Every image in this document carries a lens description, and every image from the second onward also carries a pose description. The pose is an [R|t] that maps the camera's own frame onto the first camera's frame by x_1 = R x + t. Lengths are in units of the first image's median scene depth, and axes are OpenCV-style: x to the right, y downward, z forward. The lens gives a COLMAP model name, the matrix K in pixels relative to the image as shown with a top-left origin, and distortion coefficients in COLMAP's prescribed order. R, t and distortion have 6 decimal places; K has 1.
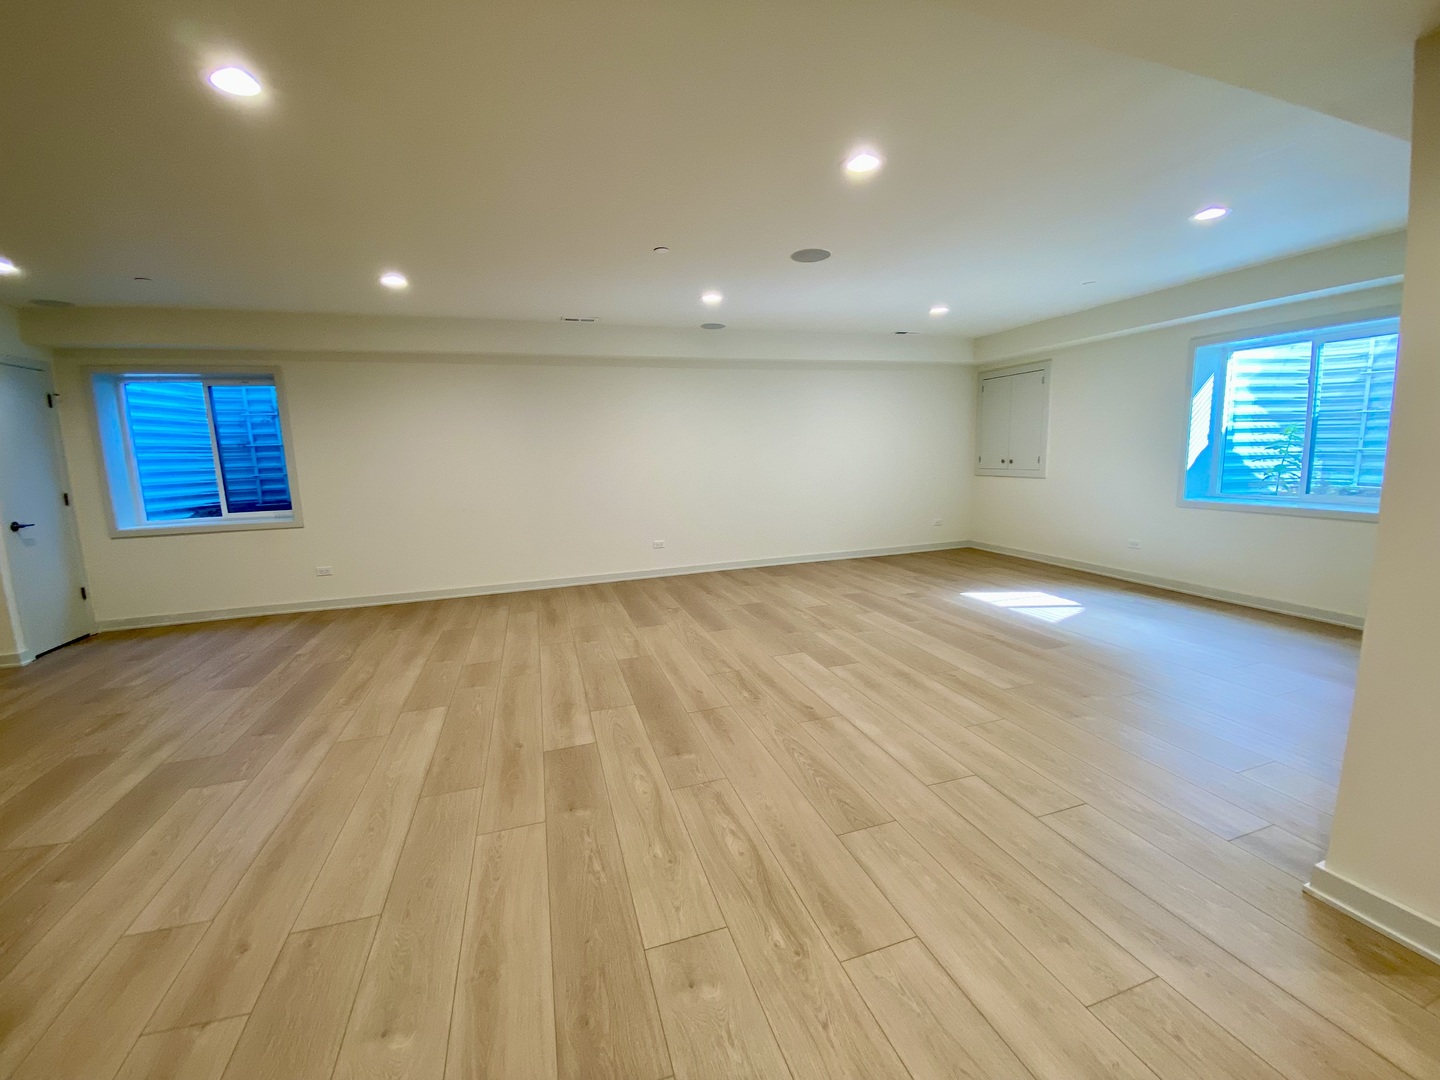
lens RADIAL K [[580.9, 0, 720.1], [0, 580.9, 533.2], [0, 0, 1]] dist [0.037393, -0.032125]
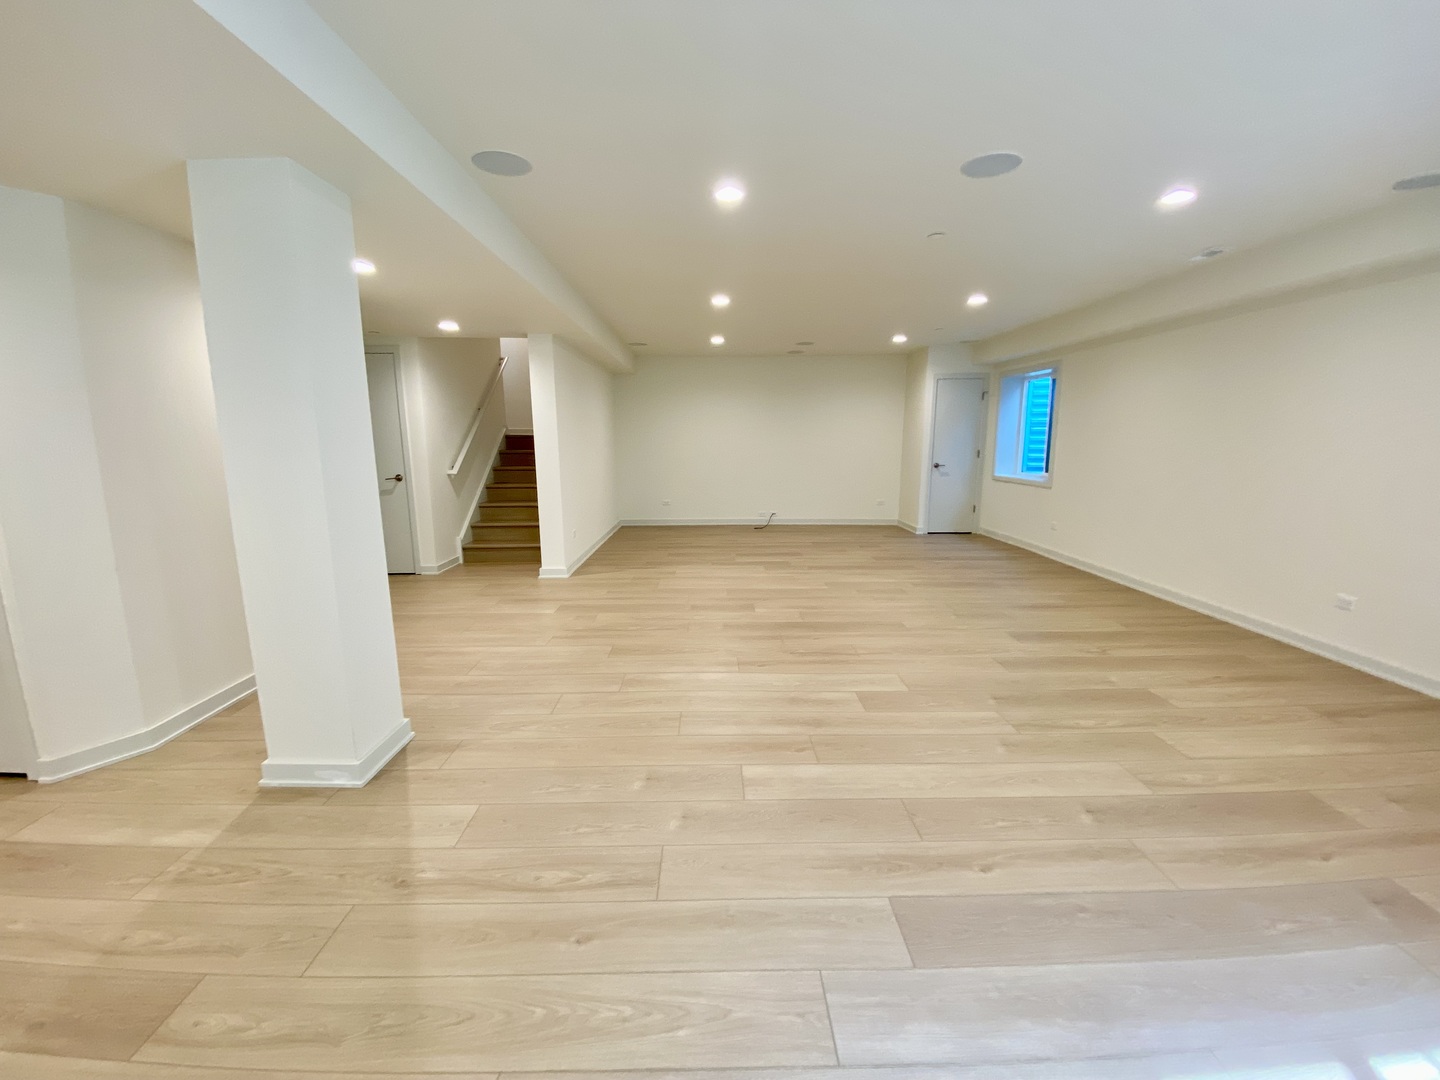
lens RADIAL K [[580.9, 0, 720.1], [0, 580.9, 533.2], [0, 0, 1]] dist [0.037393, -0.032125]
pose [[-0.289406, 0.186334, -0.938895, 0.936666], [-0.123343, 0.965433, 0.229620, -0.161582], [0.949226, 0.182260, -0.256419, 0.906168]]
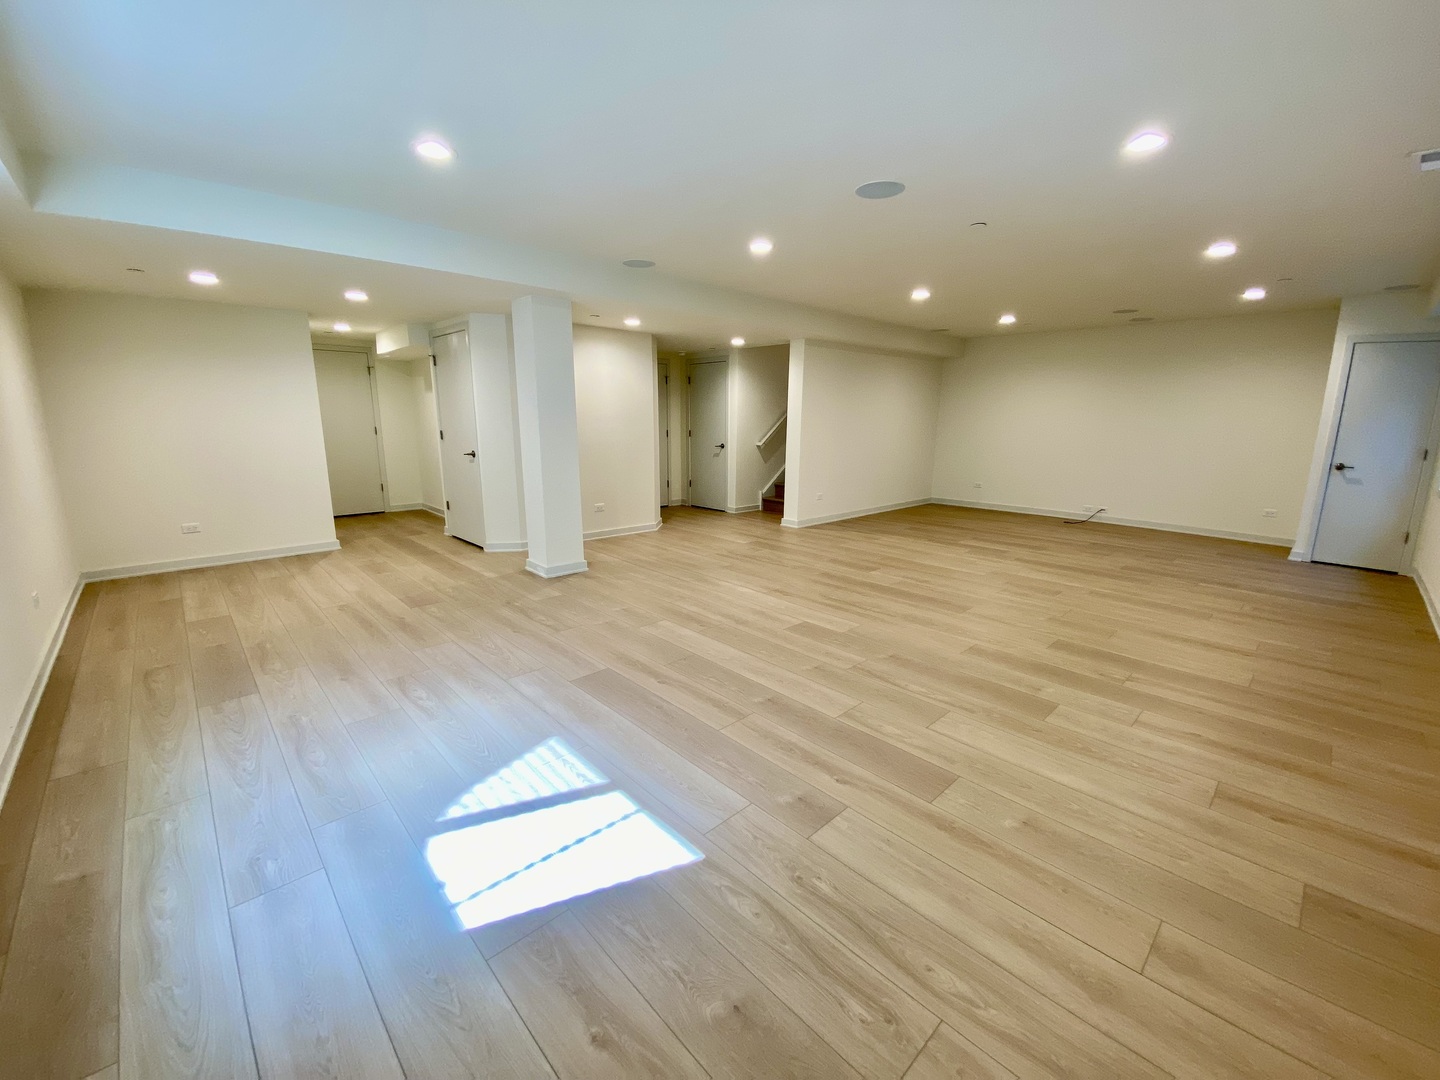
lens RADIAL K [[580.9, 0, 720.1], [0, 580.9, 533.2], [0, 0, 1]] dist [0.037393, -0.032125]
pose [[-0.903292, 0.106425, -0.415618, 0.712646], [-0.041551, 0.942489, 0.331644, -0.269086], [0.427010, 0.316841, -0.846920, 1.670863]]
